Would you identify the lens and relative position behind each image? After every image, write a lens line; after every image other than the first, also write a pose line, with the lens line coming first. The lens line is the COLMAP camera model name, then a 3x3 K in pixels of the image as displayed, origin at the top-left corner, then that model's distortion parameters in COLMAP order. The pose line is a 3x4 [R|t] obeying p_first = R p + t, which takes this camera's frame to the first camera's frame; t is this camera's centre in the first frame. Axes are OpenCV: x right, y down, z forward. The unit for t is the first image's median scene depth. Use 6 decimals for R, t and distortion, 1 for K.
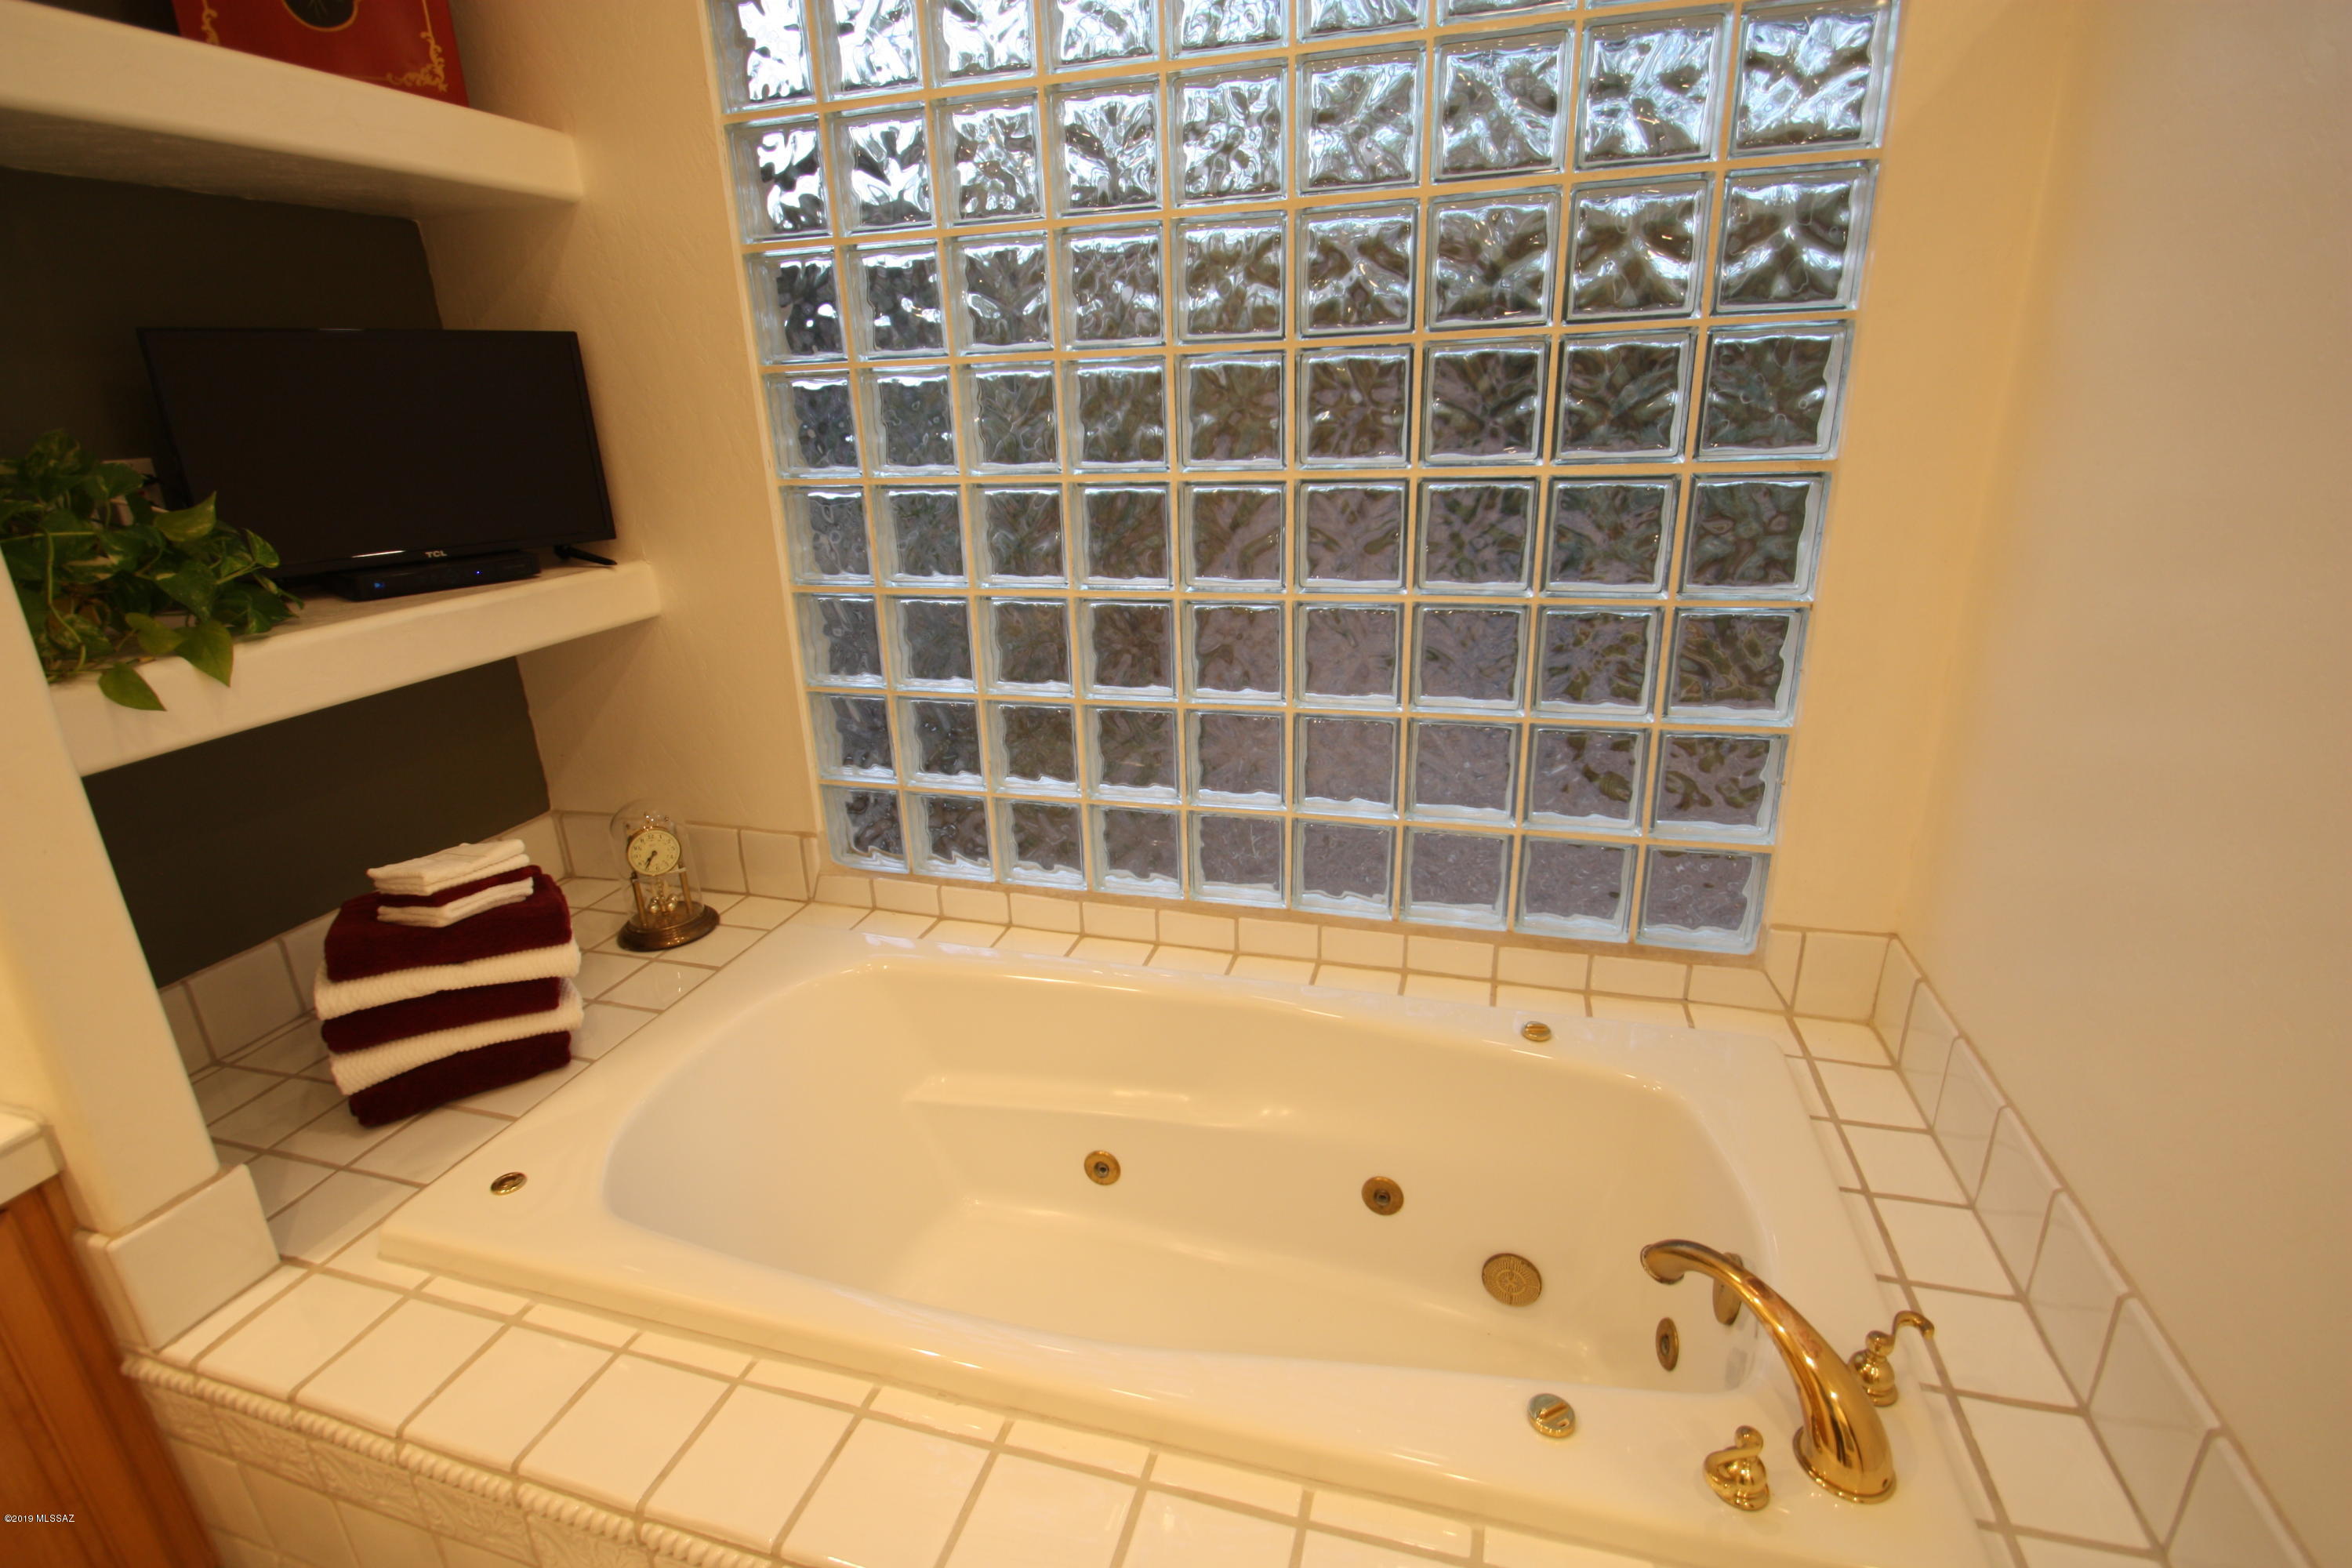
lens RADIAL K [[1096.2, 0, 1168.7], [0, 1096.2, 794.8], [0, 0, 1]] dist [0.010411, -0.014757]
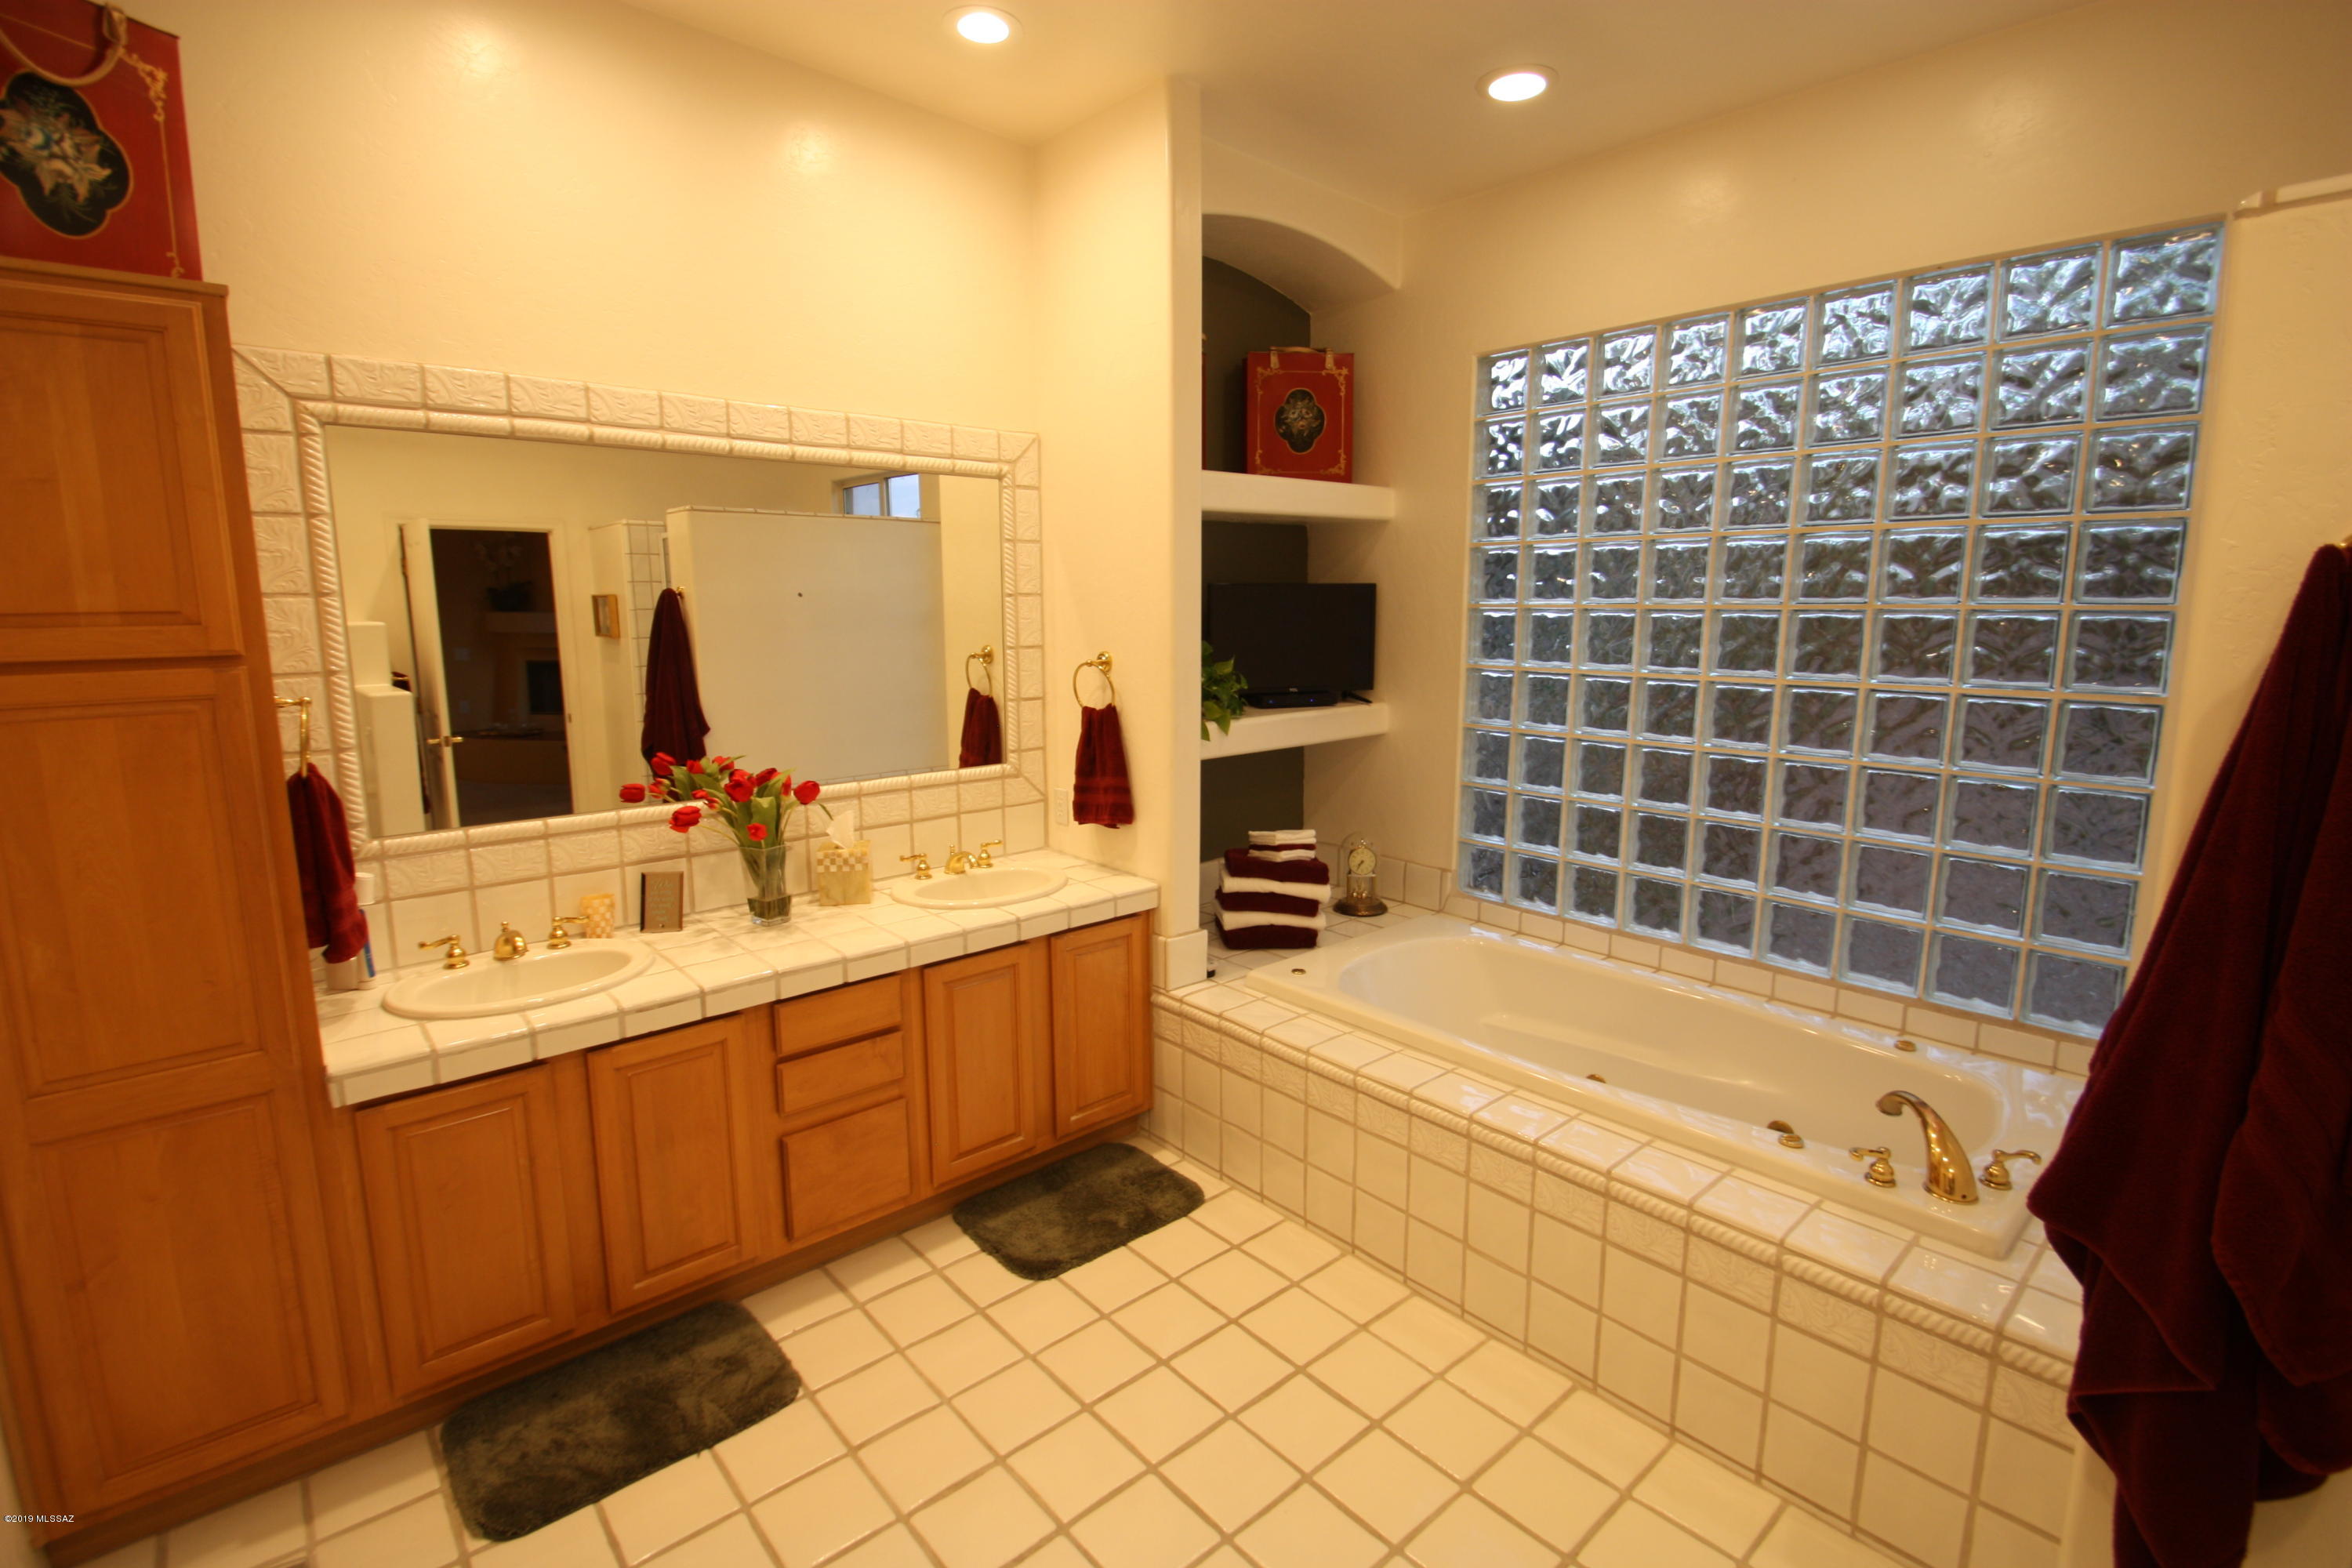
lens RADIAL K [[1096.2, 0, 1165.5], [0, 1096.2, 776.5], [0, 0, 1]] dist [0.010411, -0.014757]
pose [[0.841086, 0.113105, -0.528944, 0.196773], [-0.198763, 0.974105, -0.107763, 0.180483], [0.503059, 0.195773, 0.841787, -0.714649]]
